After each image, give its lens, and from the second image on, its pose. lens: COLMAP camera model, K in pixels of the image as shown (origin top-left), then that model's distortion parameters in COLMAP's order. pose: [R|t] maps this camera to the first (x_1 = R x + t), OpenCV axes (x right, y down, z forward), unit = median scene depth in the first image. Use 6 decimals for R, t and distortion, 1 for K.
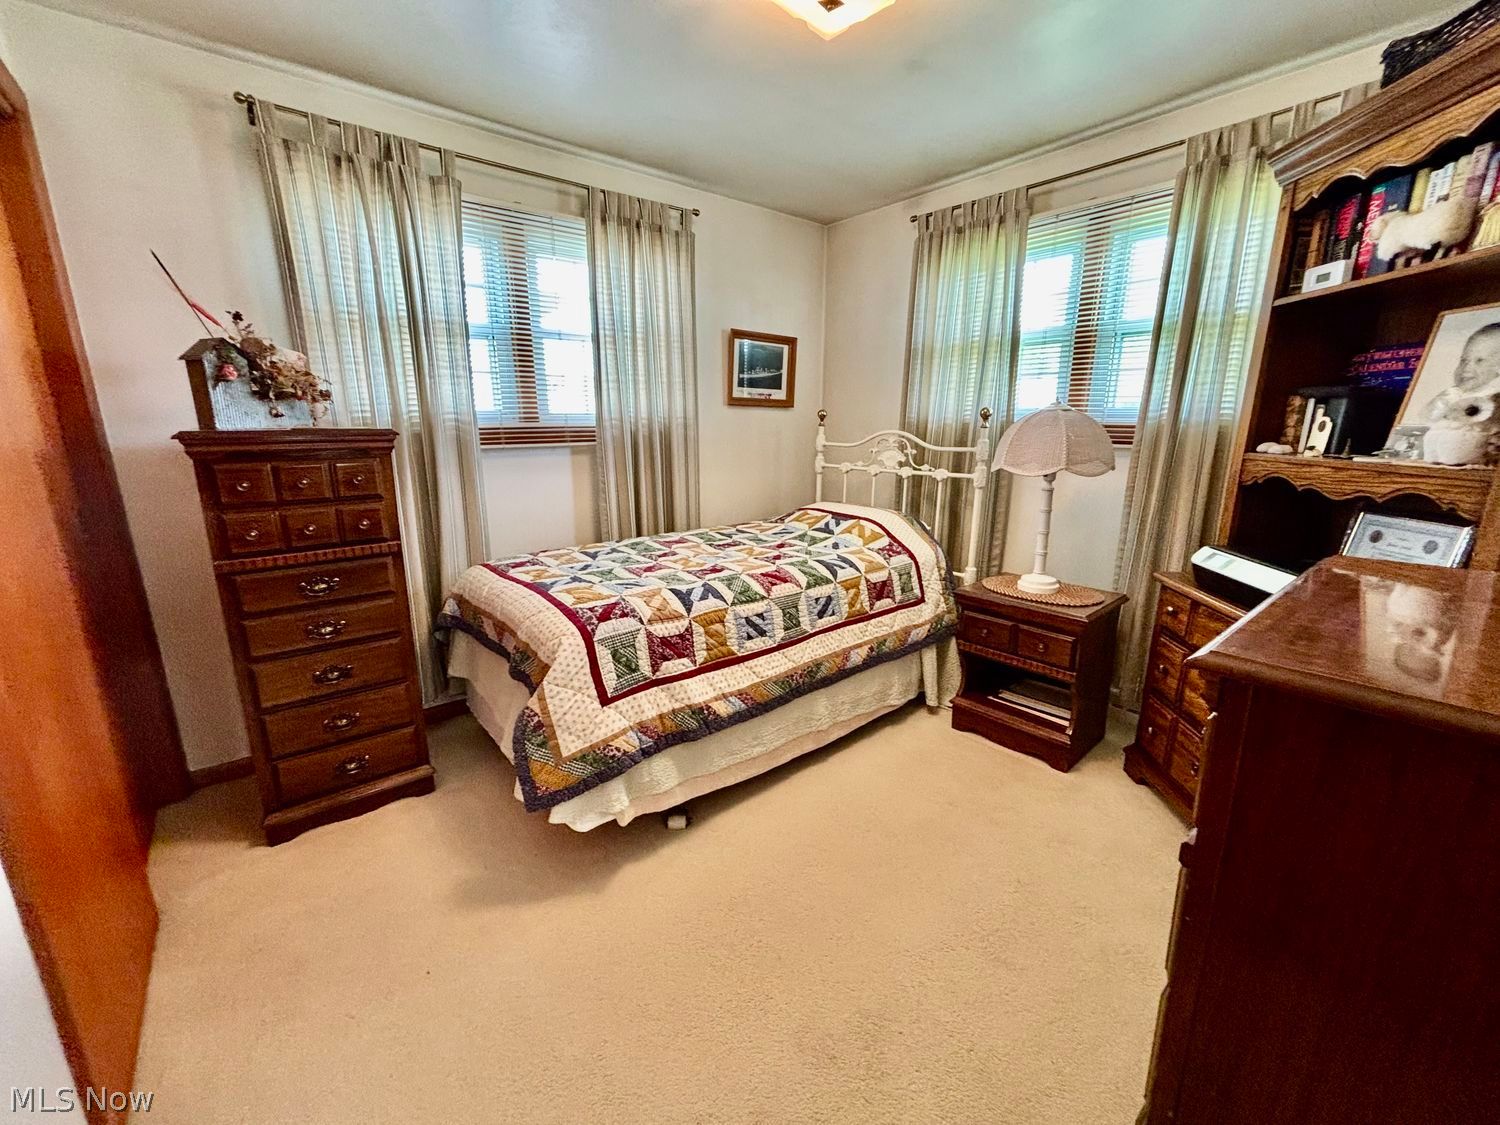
lens RADIAL K [[610.7, 0, 748.5], [0, 610.7, 565.1], [0, 0, 1]] dist [-0.005681, 0.000544]
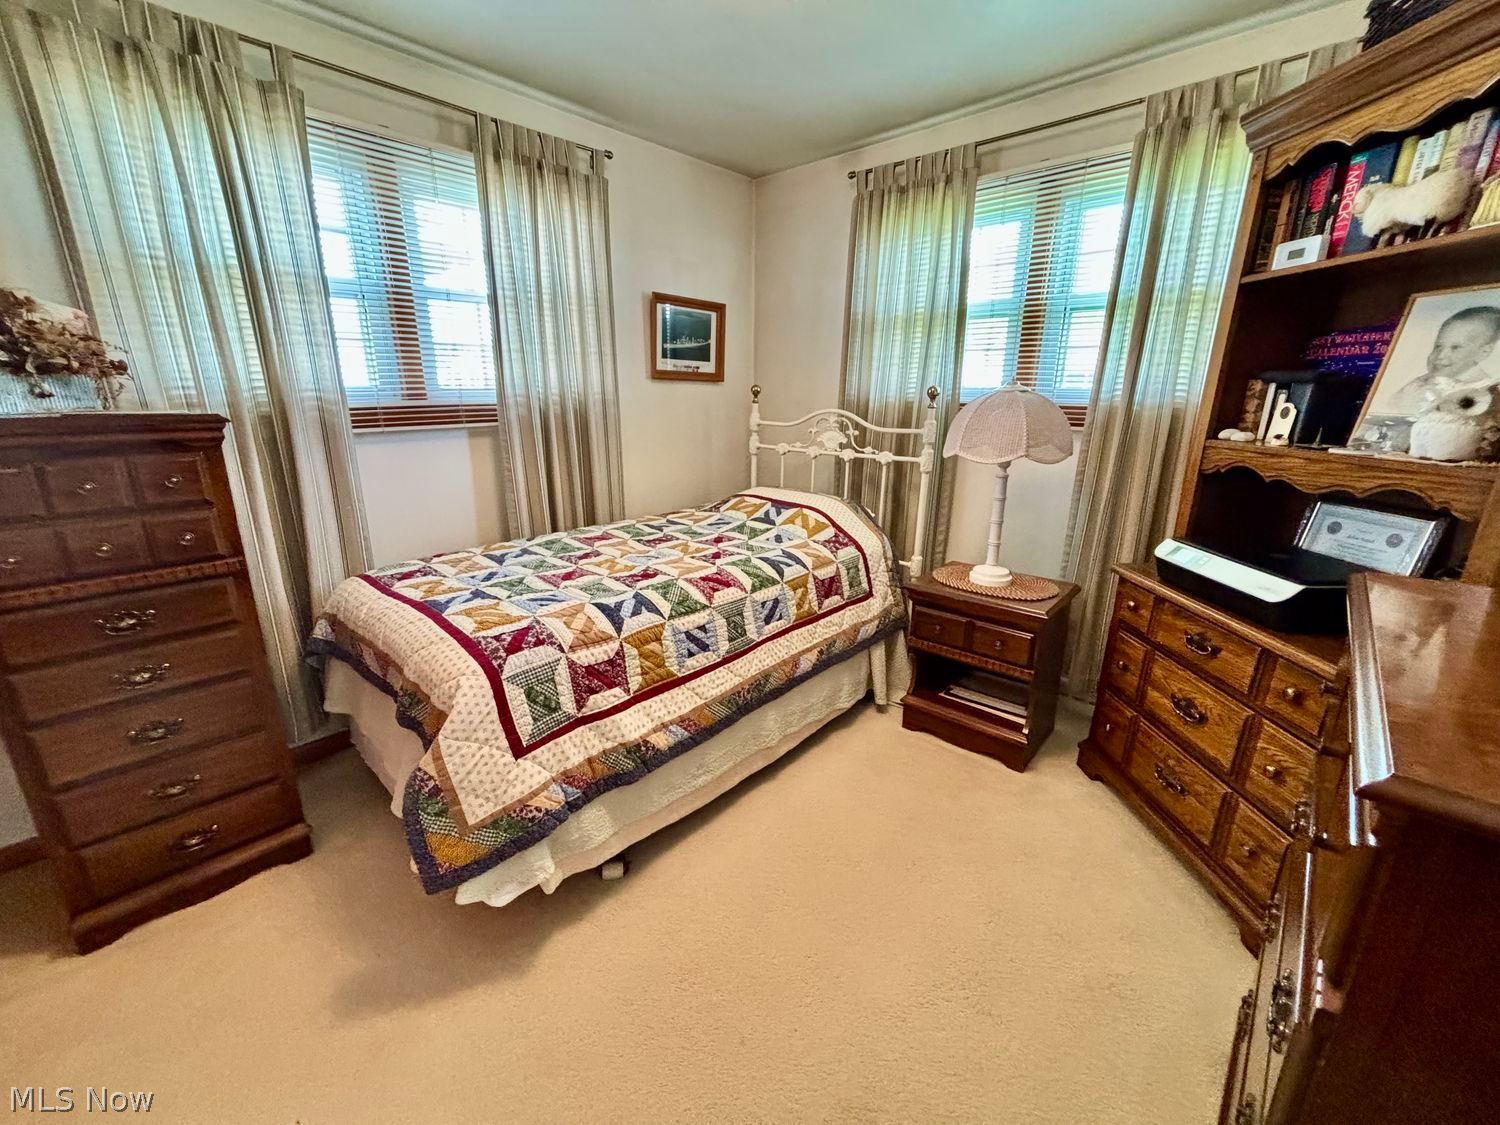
lens RADIAL K [[610.7, 0, 750.4], [0, 610.7, 565.7], [0, 0, 1]] dist [-0.005681, 0.000544]
pose [[0.991338, -0.029927, 0.127879, -0.019441], [0.023634, 0.998447, 0.050452, -0.046461], [-0.129191, -0.046993, 0.990506, 0.122677]]
